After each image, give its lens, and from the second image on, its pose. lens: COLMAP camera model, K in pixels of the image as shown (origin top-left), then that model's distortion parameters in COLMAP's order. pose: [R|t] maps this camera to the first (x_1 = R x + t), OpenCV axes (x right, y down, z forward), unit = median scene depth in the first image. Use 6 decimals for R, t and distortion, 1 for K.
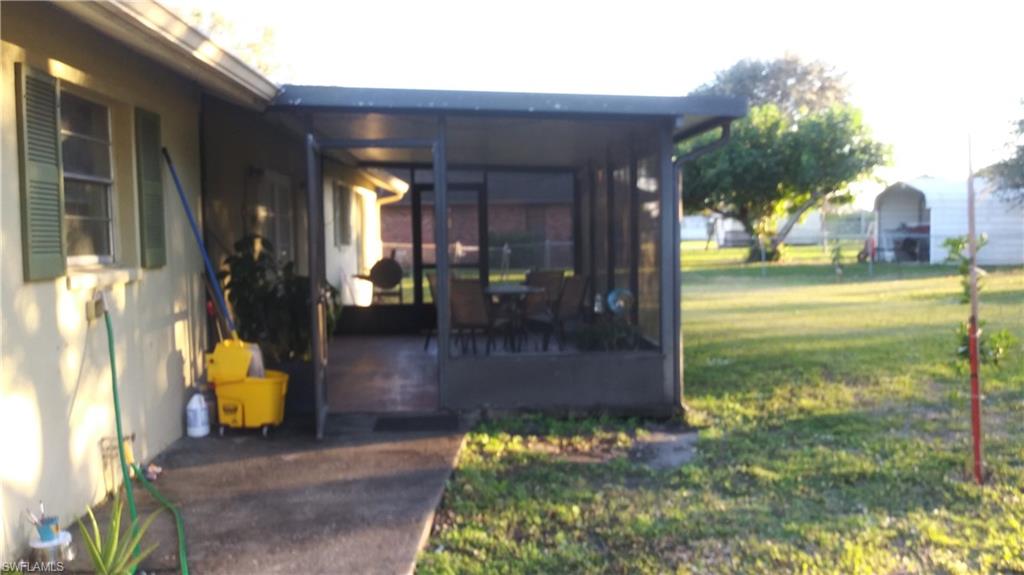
lens RADIAL K [[839.5, 0, 516.9], [0, 839.5, 287.0], [0, 0, 1]] dist [0.028535, -0.063198]
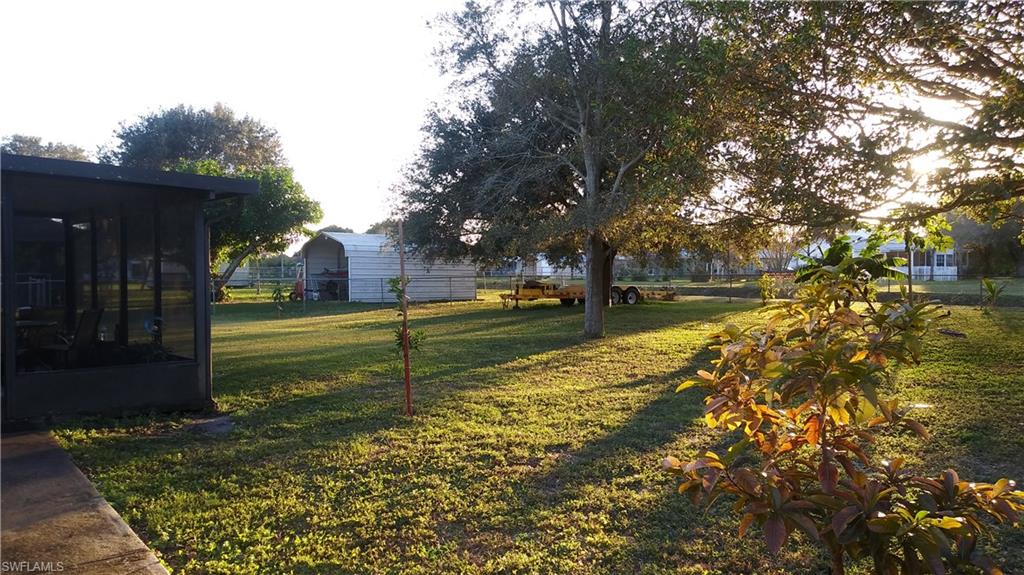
lens RADIAL K [[839.5, 0, 516.9], [0, 839.5, 287.0], [0, 0, 1]] dist [0.028535, -0.063198]
pose [[0.783544, -0.001280, 0.621335, -0.106936], [0.034466, 0.998548, -0.041407, 0.013675], [-0.620380, 0.053859, 0.782450, -0.153172]]
